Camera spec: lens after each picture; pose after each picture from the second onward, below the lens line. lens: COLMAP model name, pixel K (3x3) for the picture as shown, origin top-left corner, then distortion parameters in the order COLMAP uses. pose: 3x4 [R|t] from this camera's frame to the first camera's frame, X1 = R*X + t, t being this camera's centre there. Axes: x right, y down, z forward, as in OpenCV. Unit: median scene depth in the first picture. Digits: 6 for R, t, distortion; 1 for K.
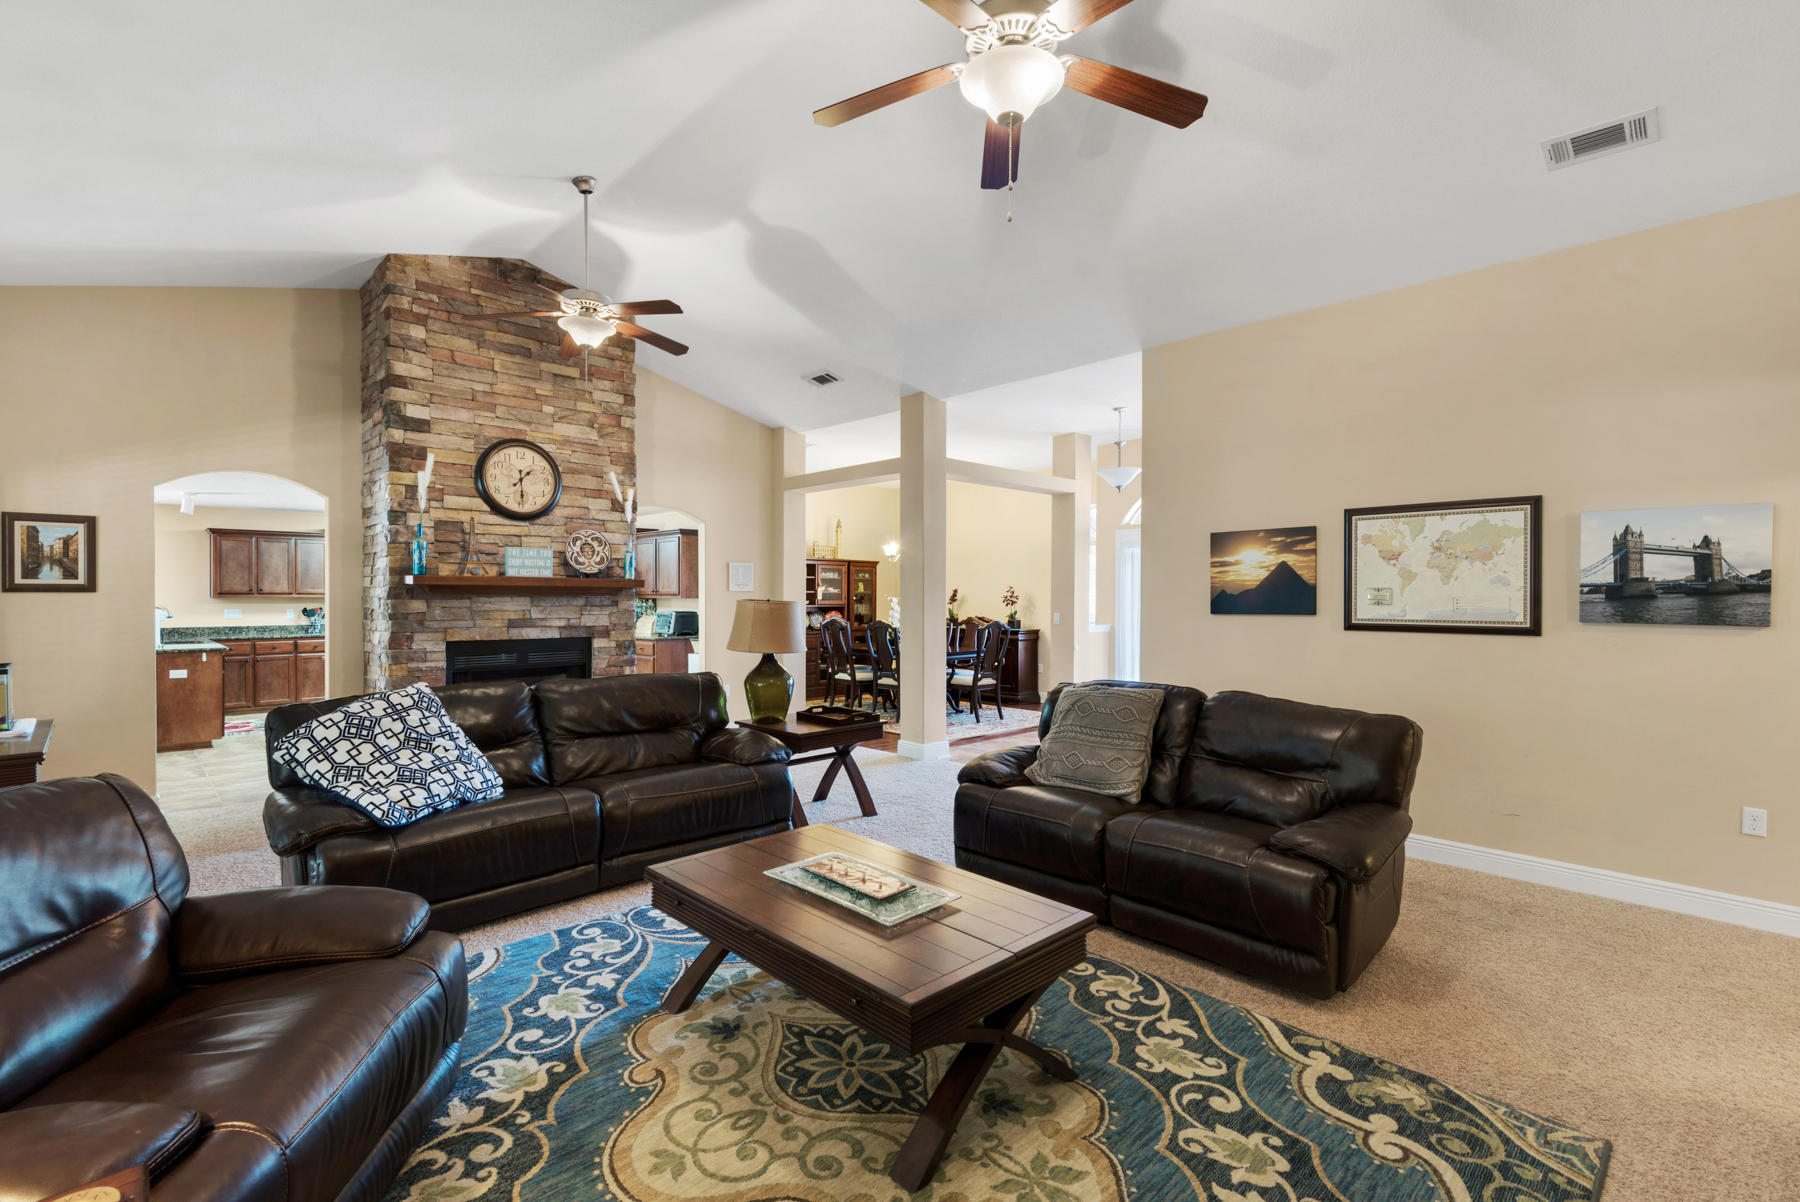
lens RADIAL K [[816.2, 0, 900.0], [0, 816.2, 601.0], [0, 0, 1]] dist [-0.008512, 0.000484]
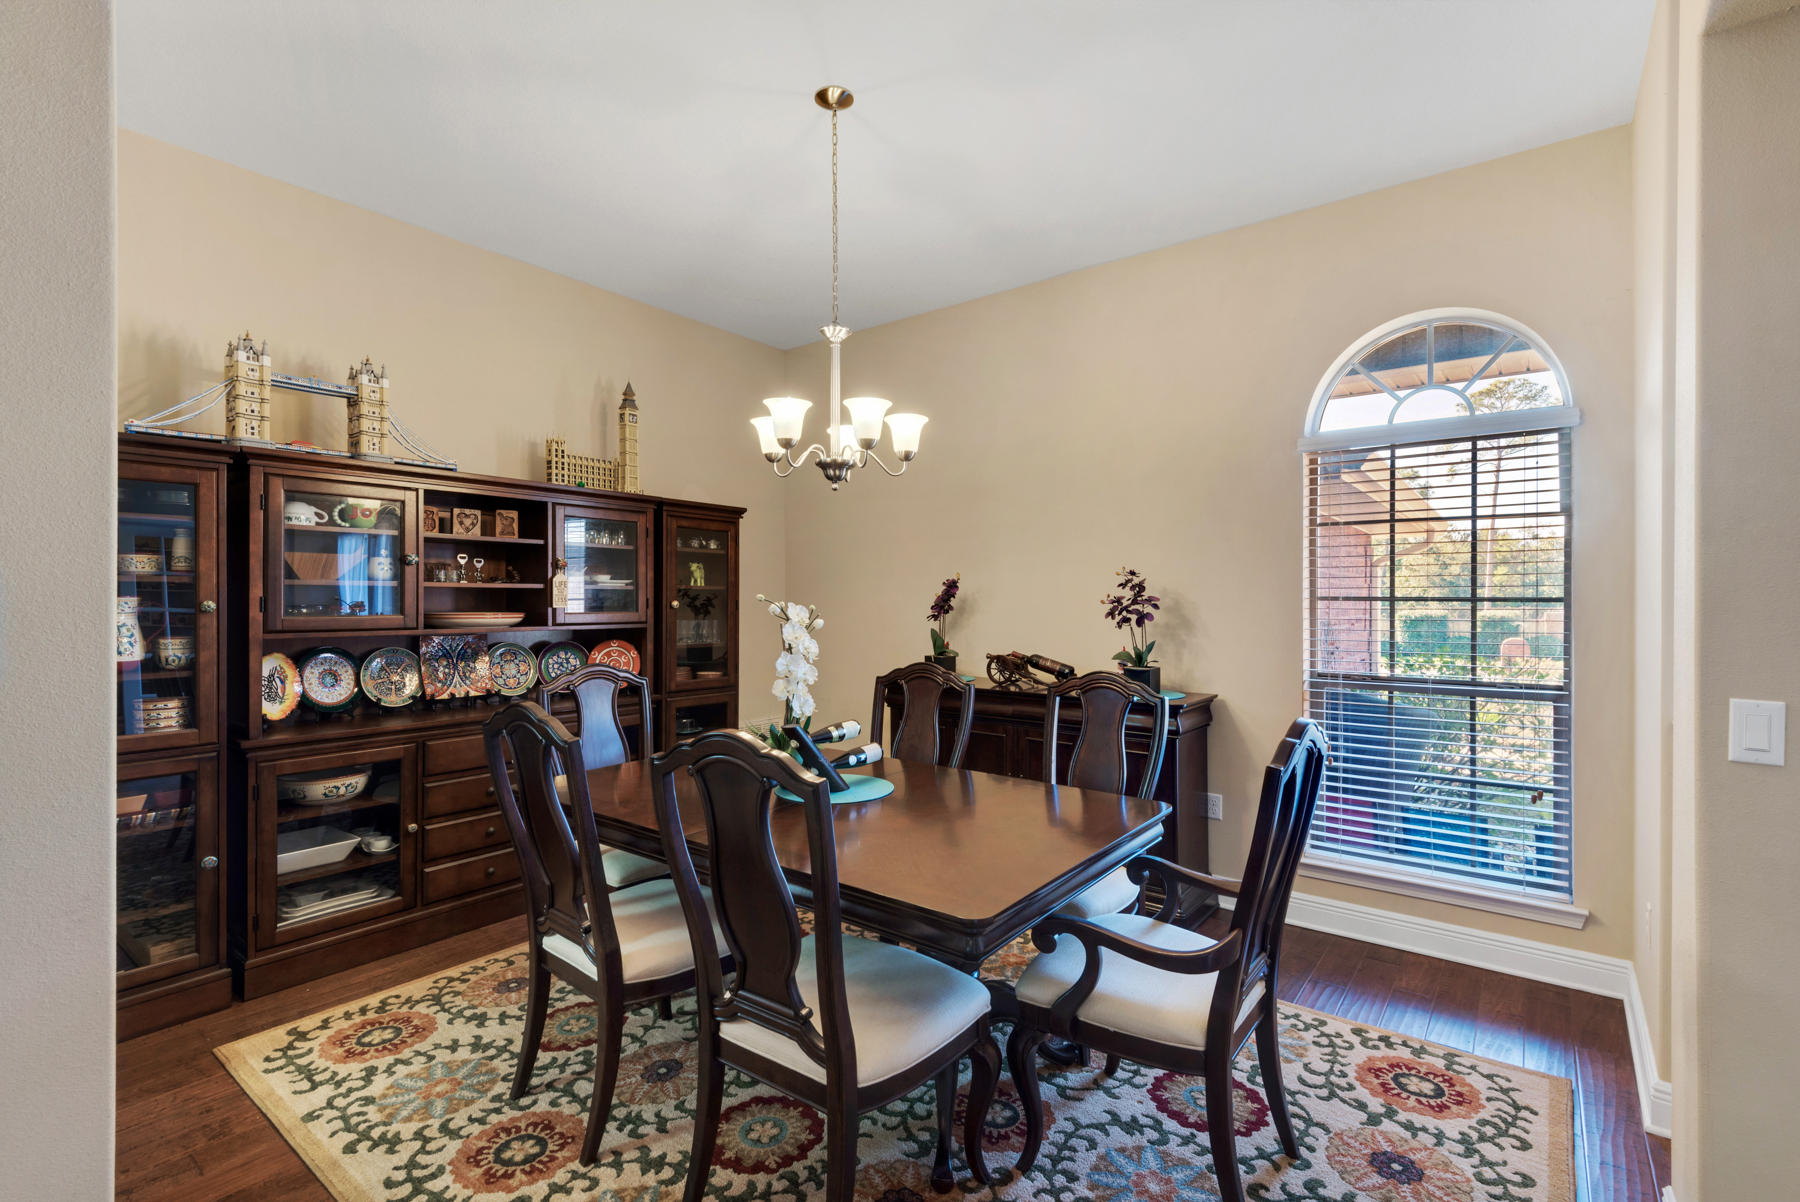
lens RADIAL K [[815.9, 0, 887.9], [0, 815.9, 589.8], [0, 0, 1]] dist [0.000130, -0.000341]
pose [[0.990830, -0.001509, 0.135106, -0.011152], [0.003163, 0.999923, -0.012032, -0.005369], [-0.135078, 0.012349, 0.990758, 0.635449]]
